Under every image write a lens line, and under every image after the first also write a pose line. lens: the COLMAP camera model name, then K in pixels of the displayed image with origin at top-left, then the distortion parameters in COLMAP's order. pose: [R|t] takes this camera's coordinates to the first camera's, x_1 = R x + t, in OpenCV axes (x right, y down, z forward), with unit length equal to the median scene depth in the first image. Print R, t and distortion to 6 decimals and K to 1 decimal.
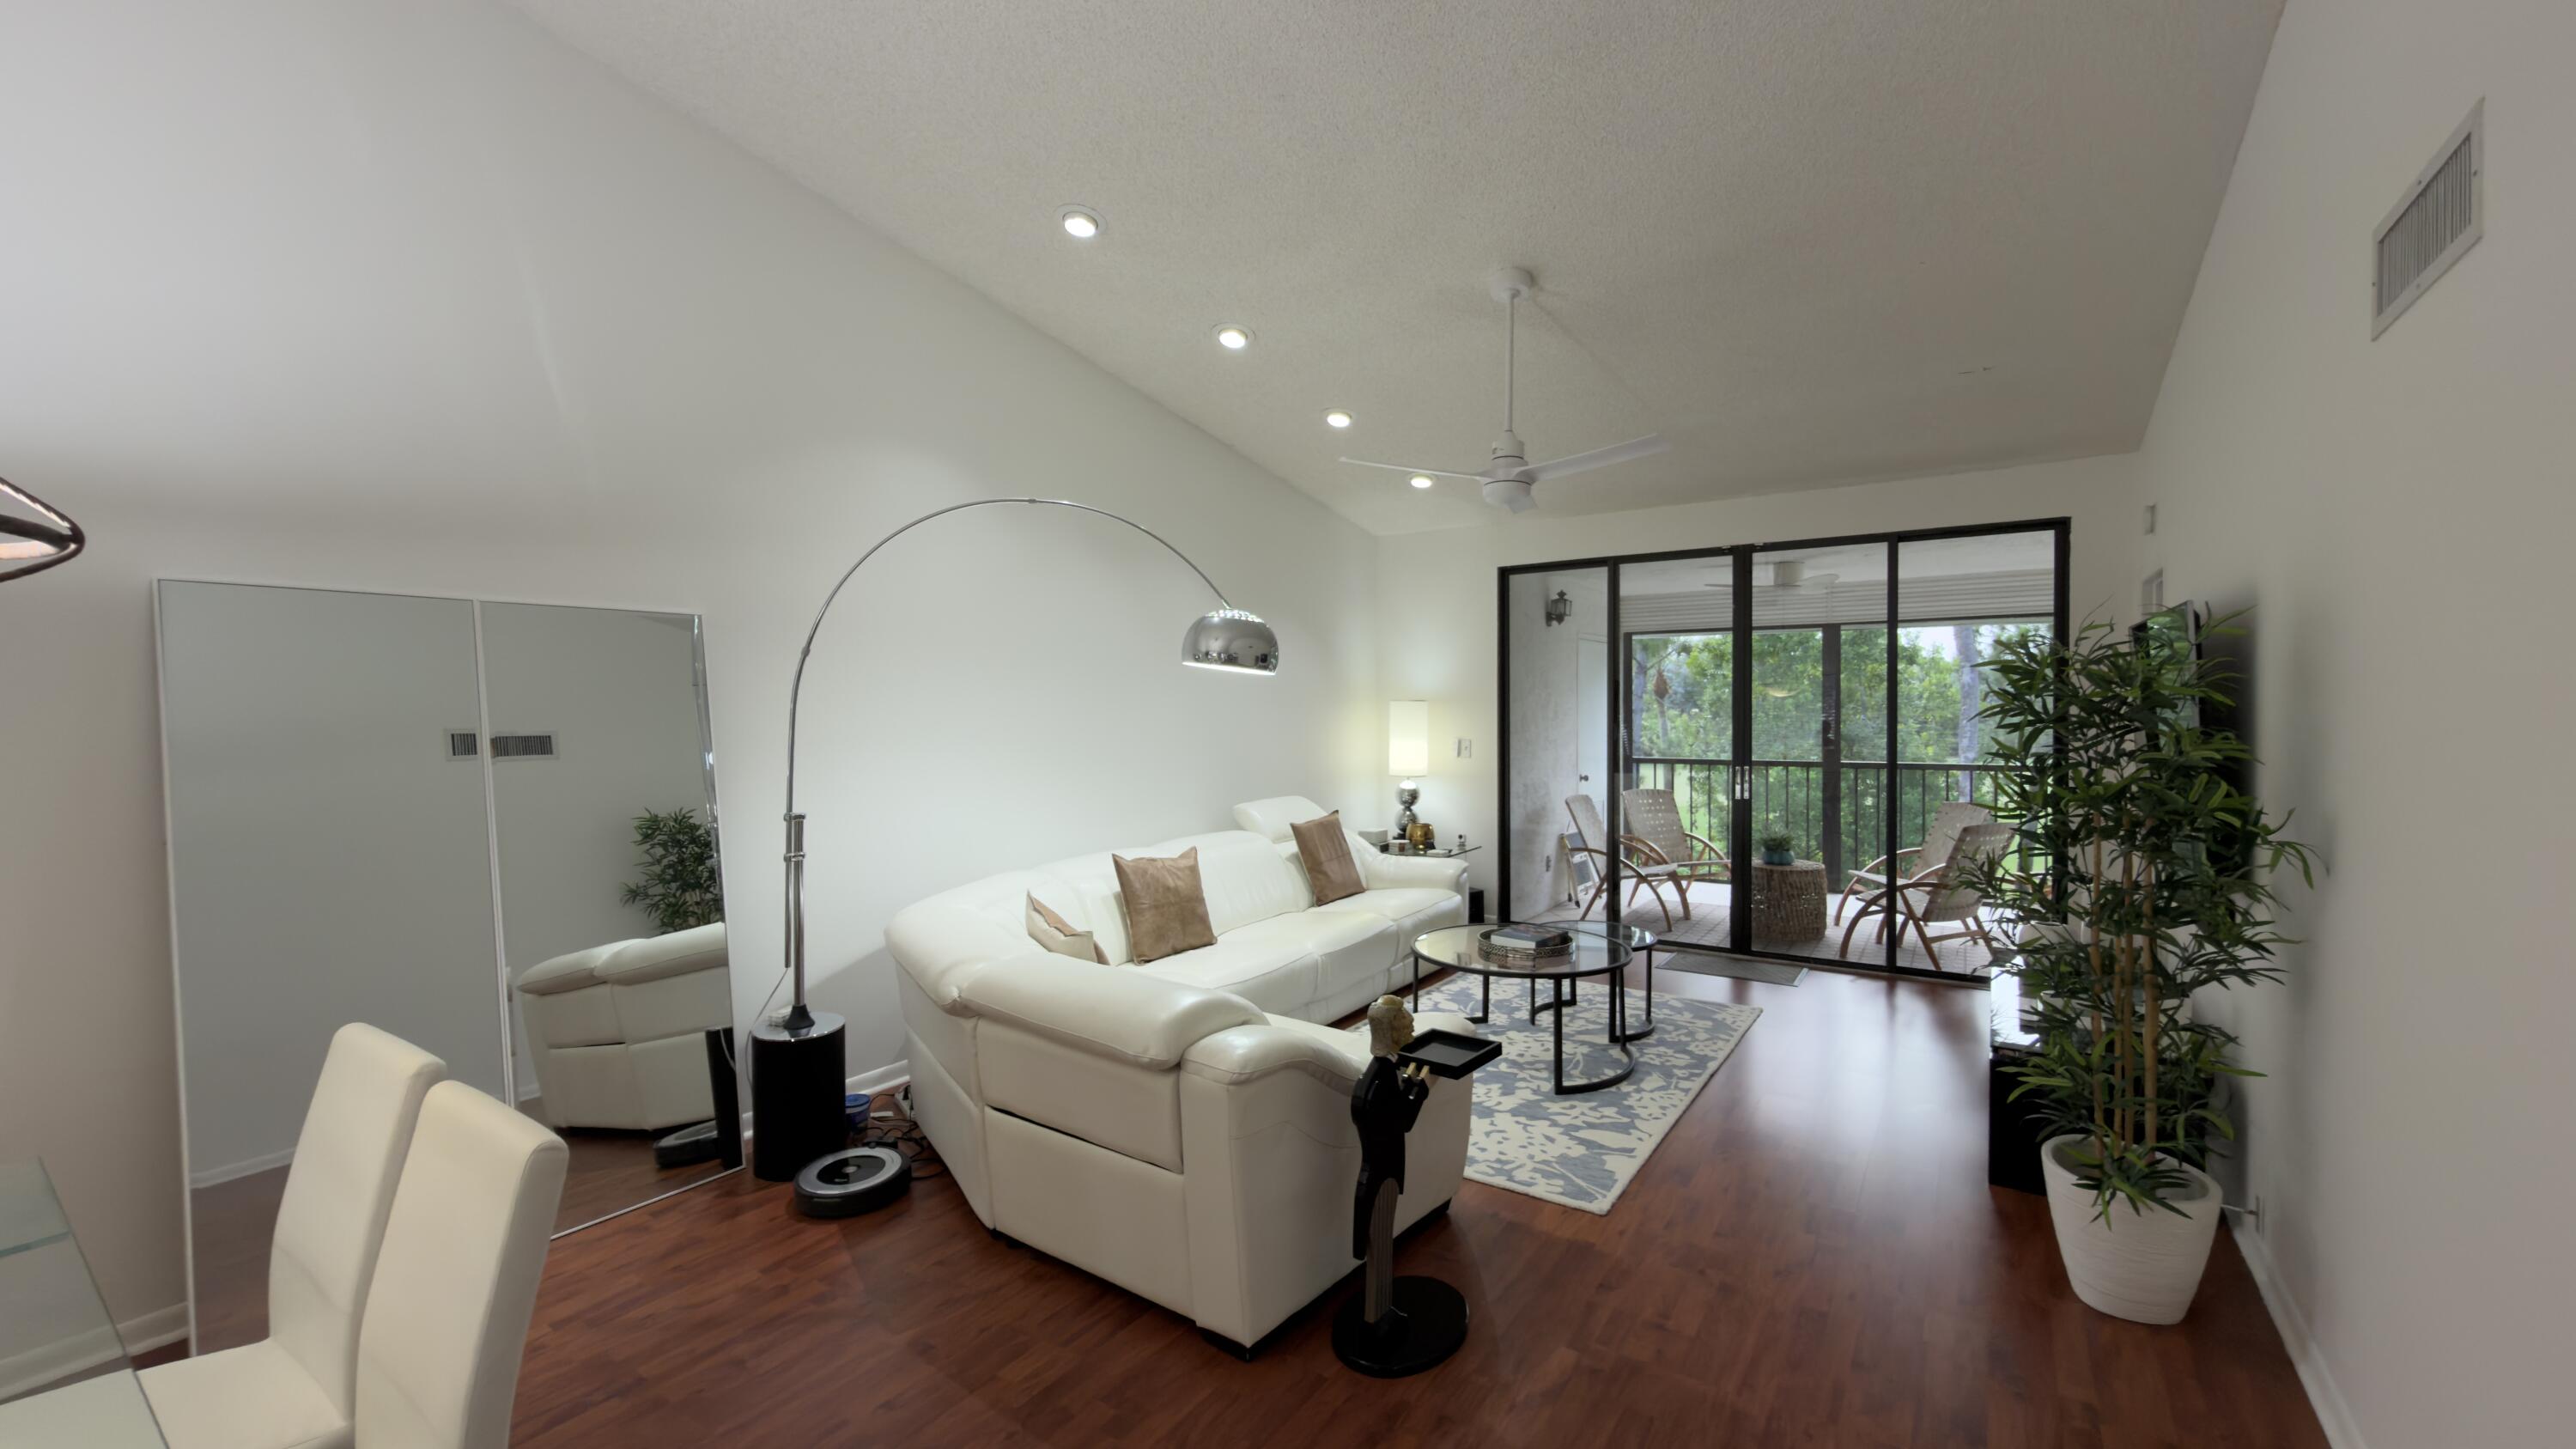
lens RADIAL K [[1028.7, 0, 1290.1], [0, 1028.7, 723.8], [0, 0, 1]] dist [0.001776, 0.000793]
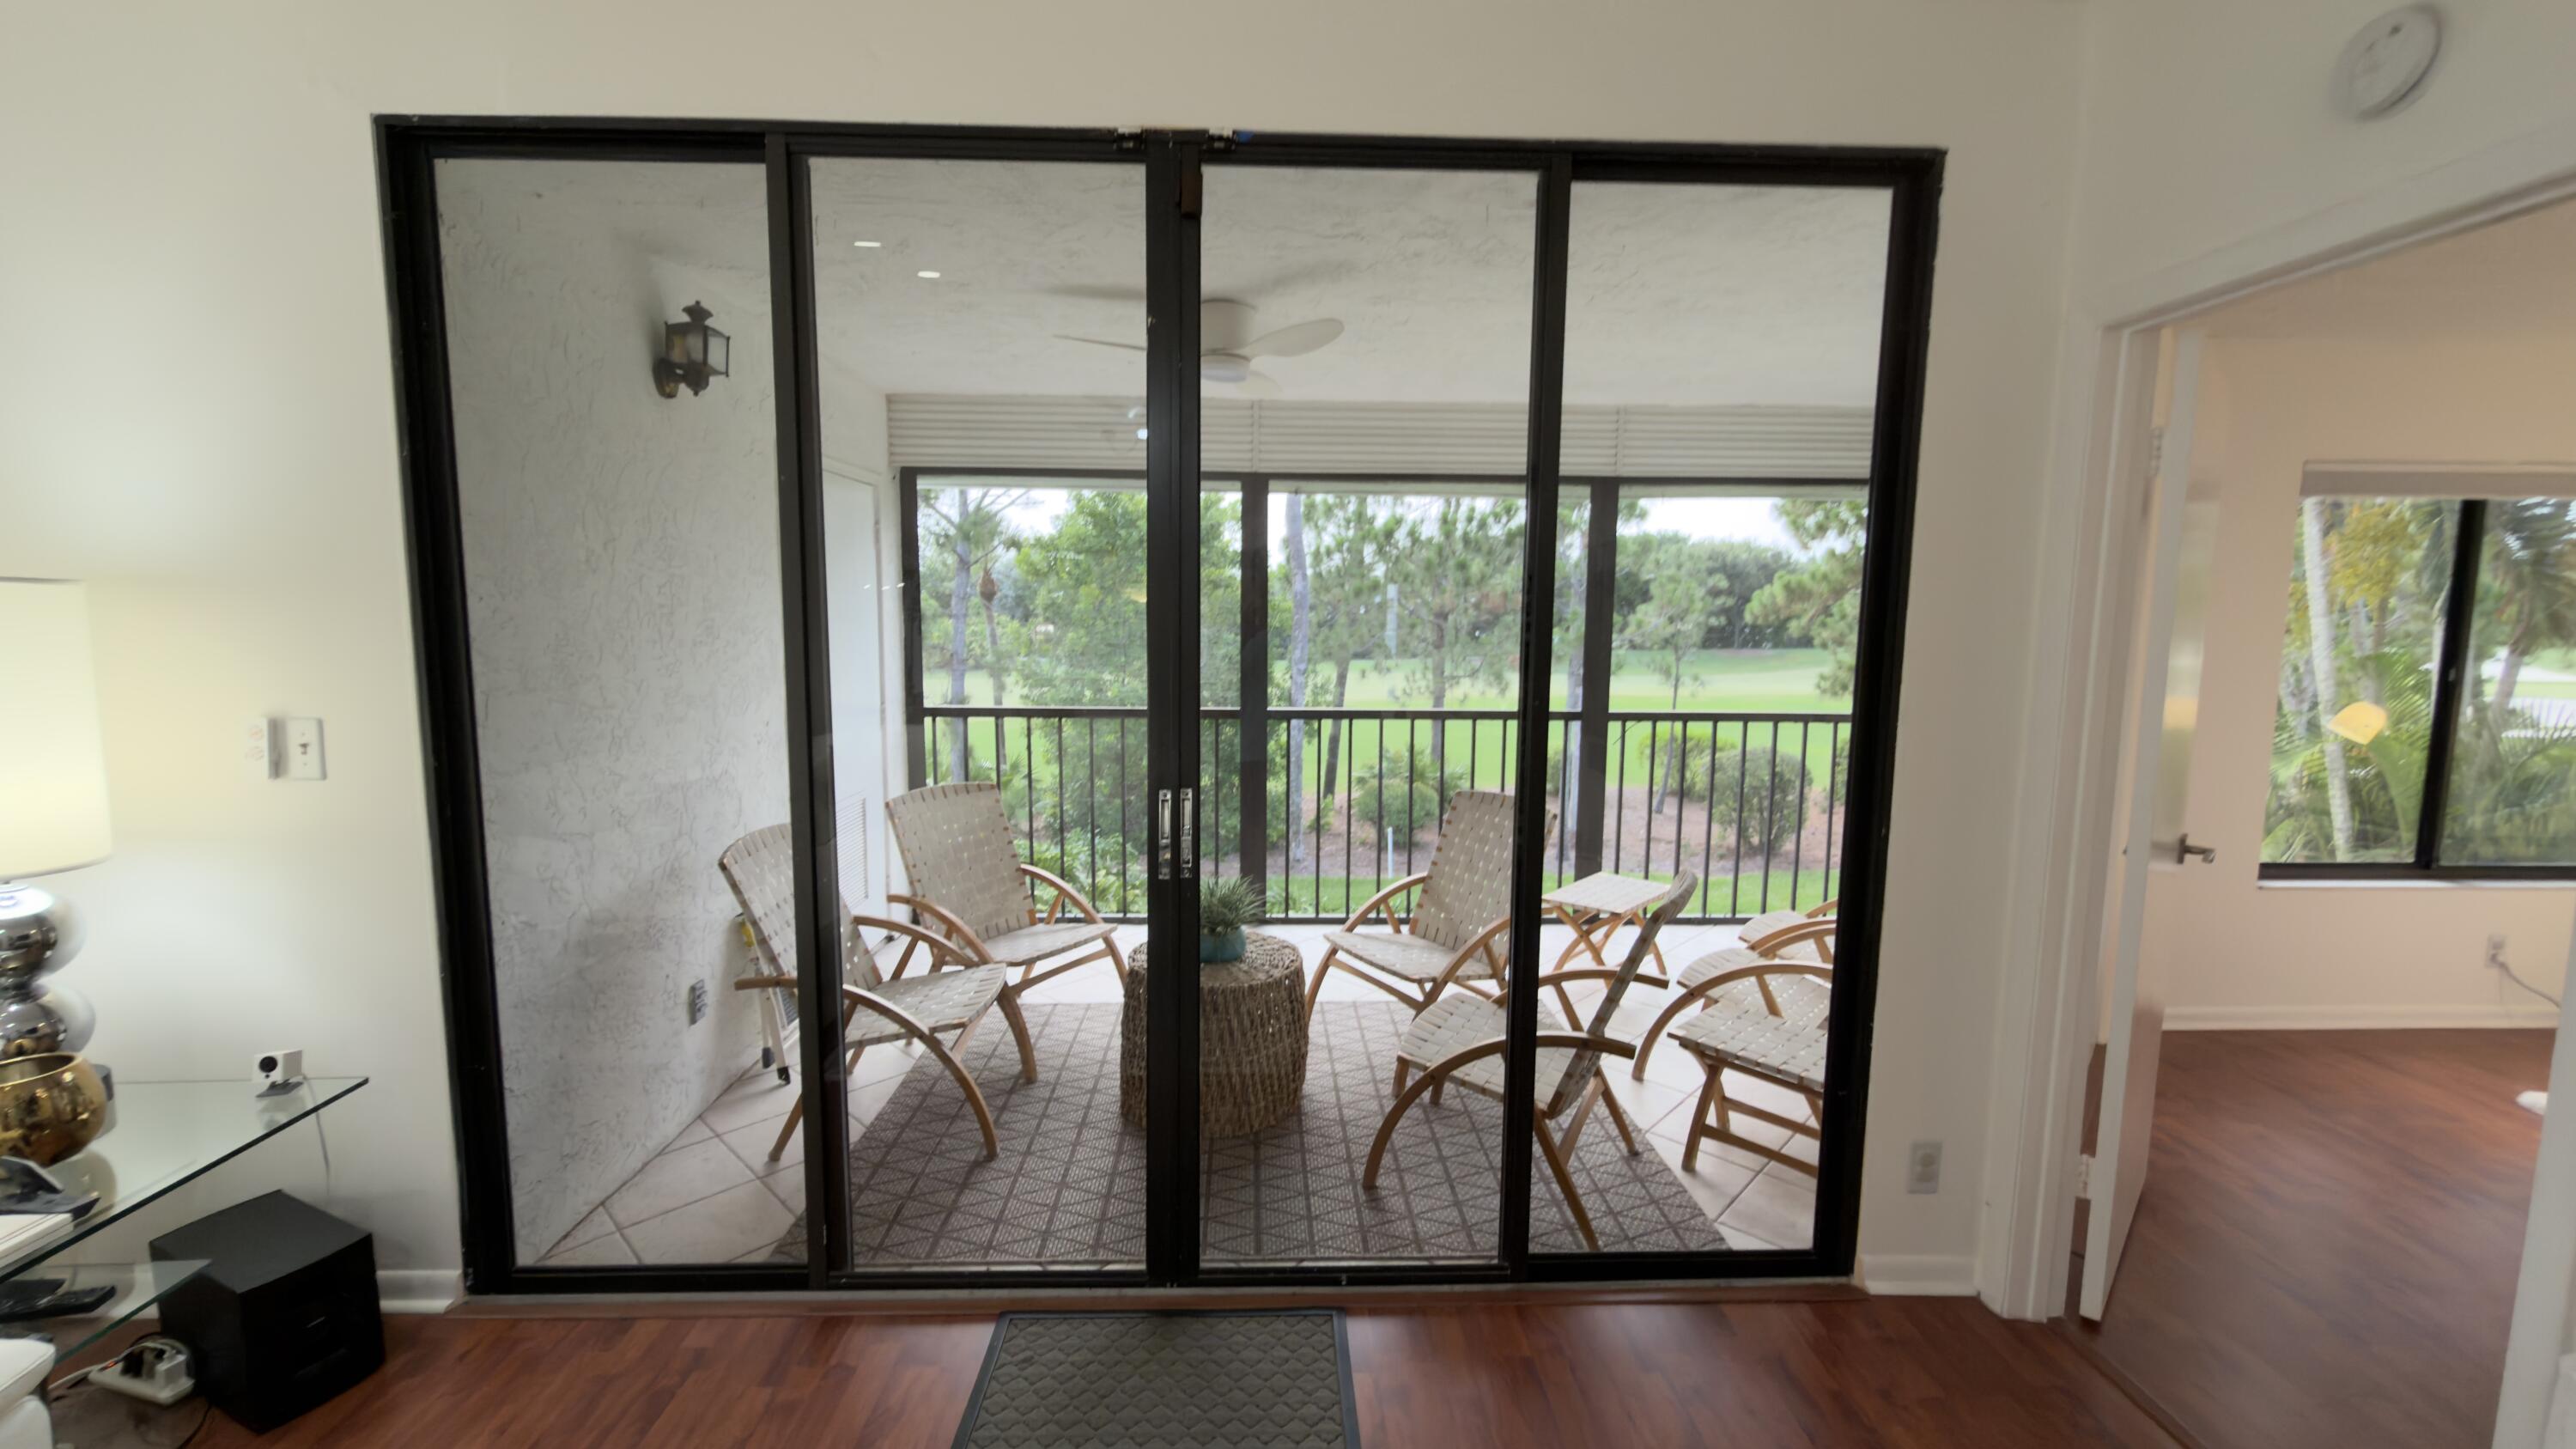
lens RADIAL K [[1028.7, 0, 1290.1], [0, 1028.7, 723.8], [0, 0, 1]] dist [0.001776, 0.000793]
pose [[0.810327, -0.050025, 0.583839, 0.268971], [-0.004546, 0.995783, 0.091631, -0.013535], [-0.585961, -0.076905, 0.806682, 0.702563]]
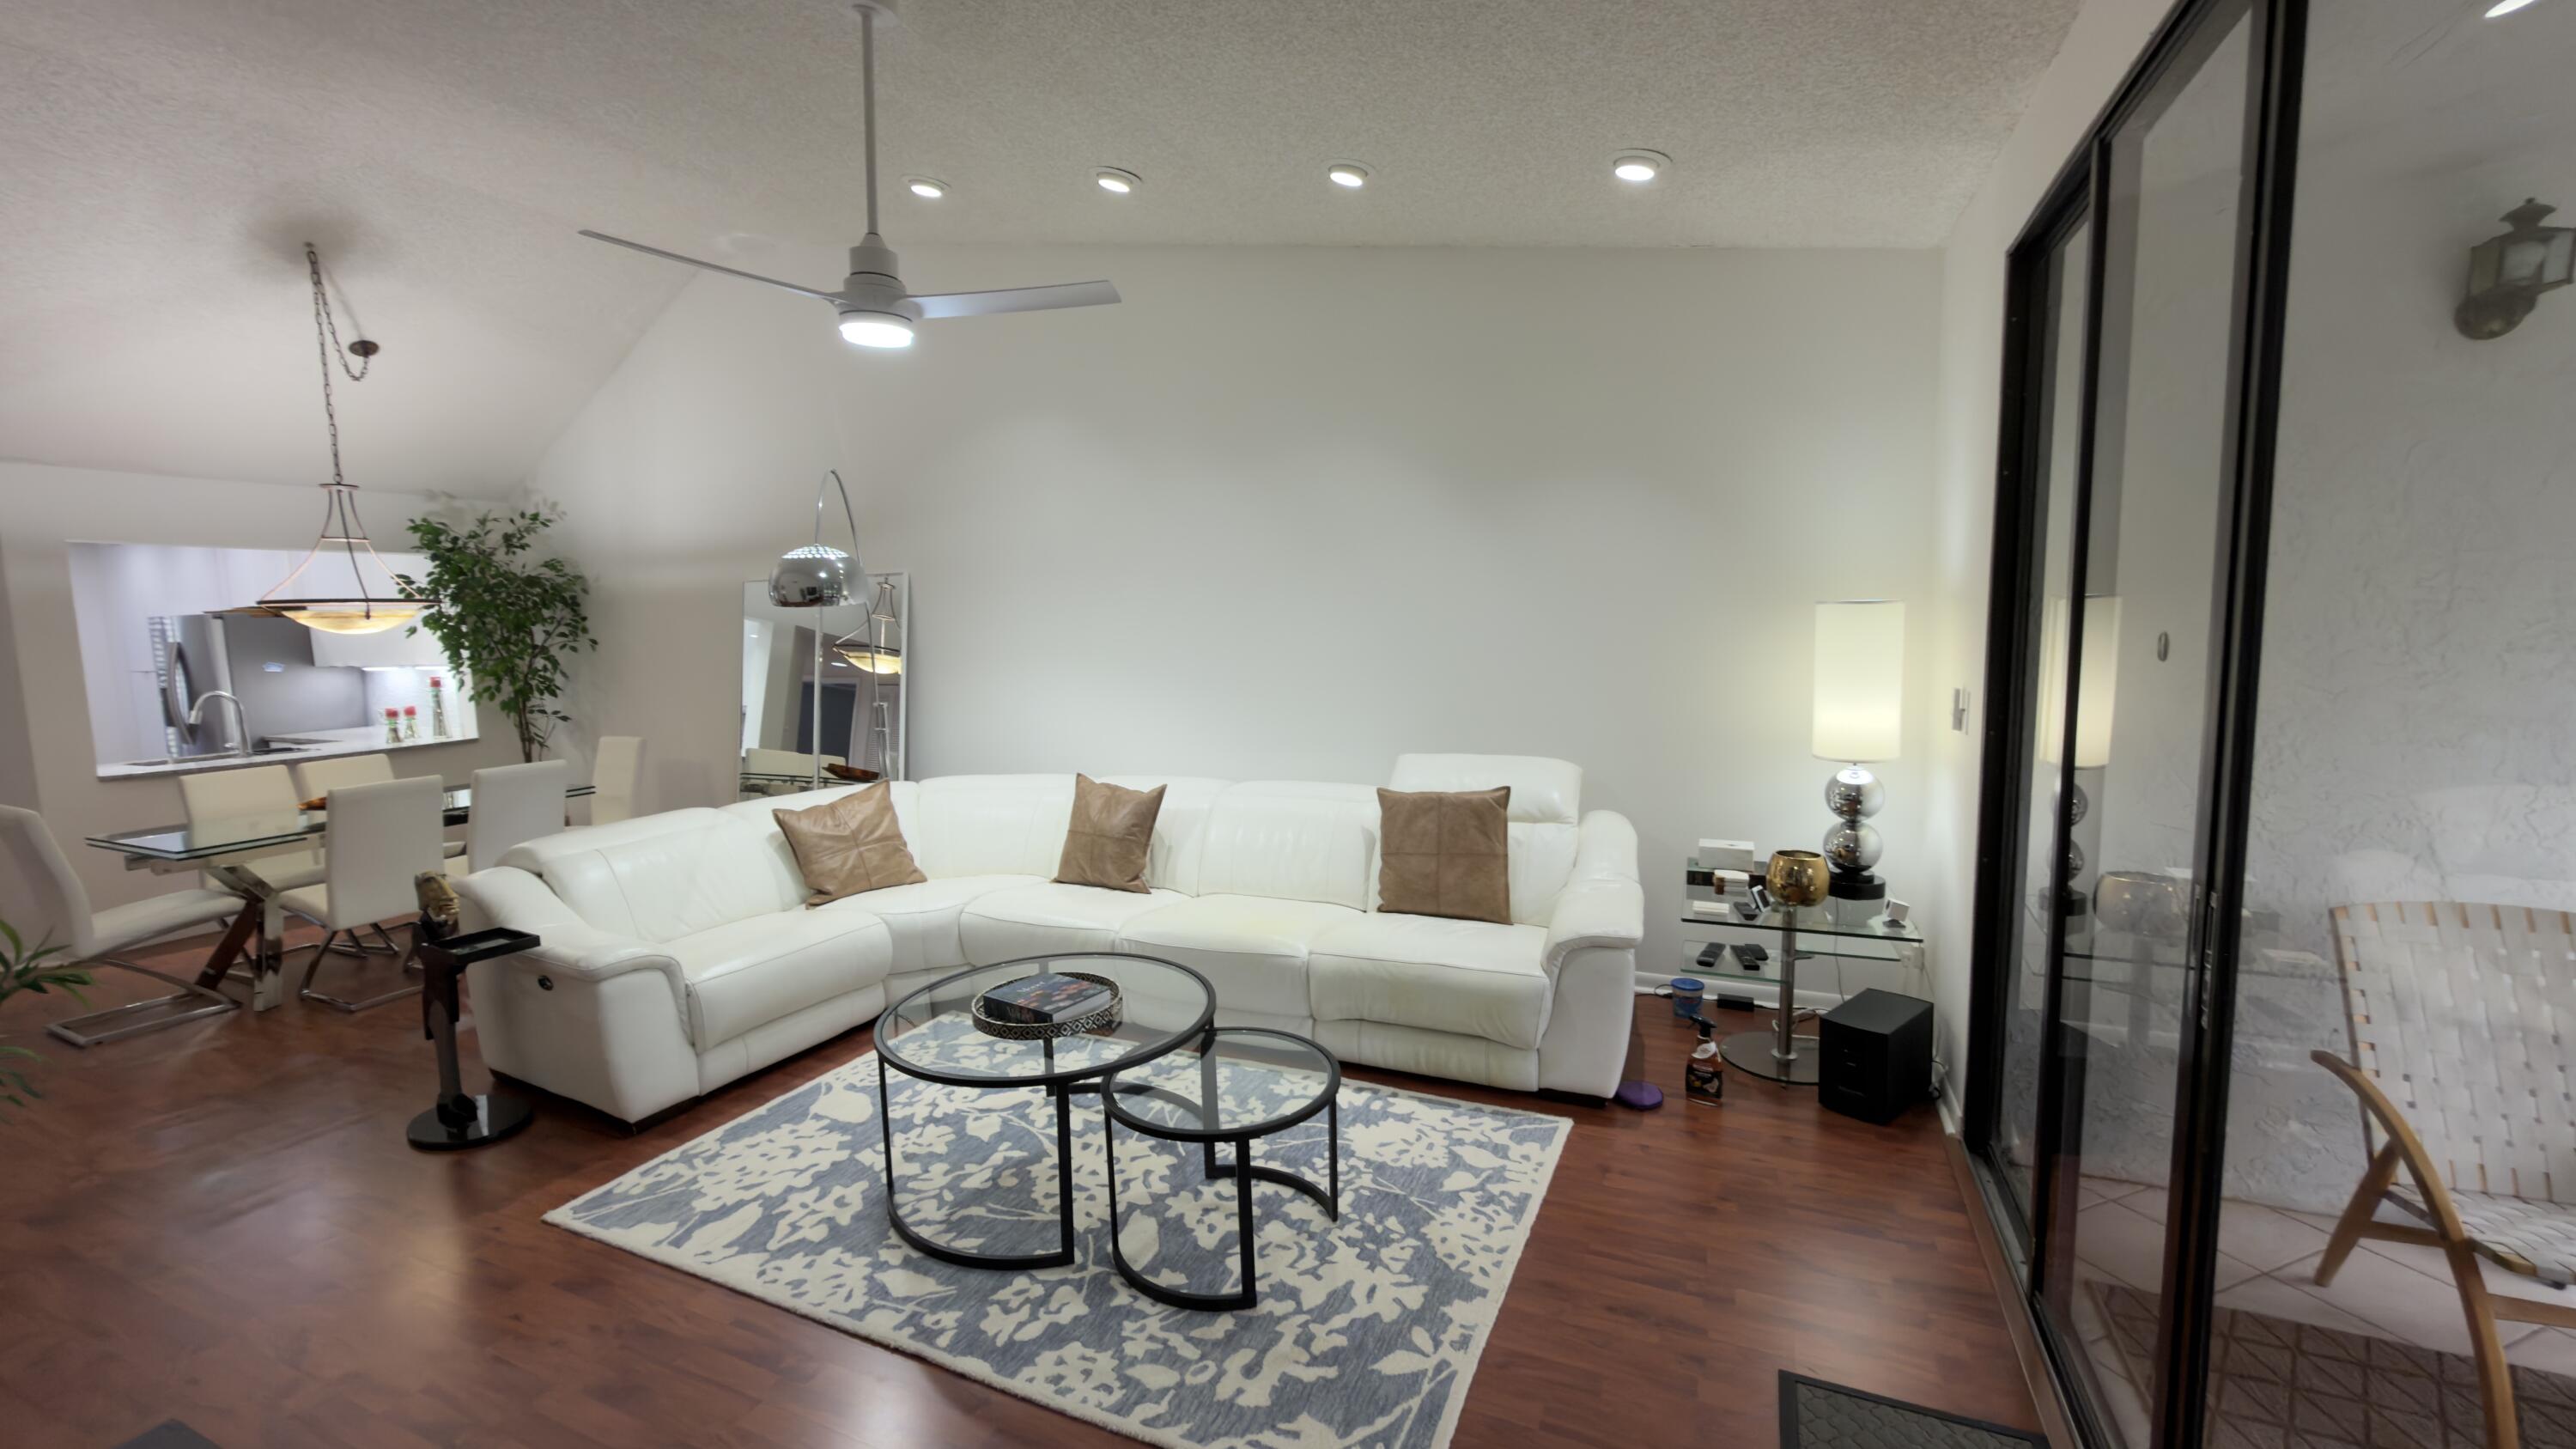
lens RADIAL K [[1028.7, 0, 1290.1], [0, 1028.7, 723.8], [0, 0, 1]] dist [0.001776, 0.000793]
pose [[0.172418, 0.116548, -0.978104, 0.637703], [0.009296, 0.992739, 0.119931, -0.030911], [0.984980, -0.029771, 0.170083, 0.763765]]
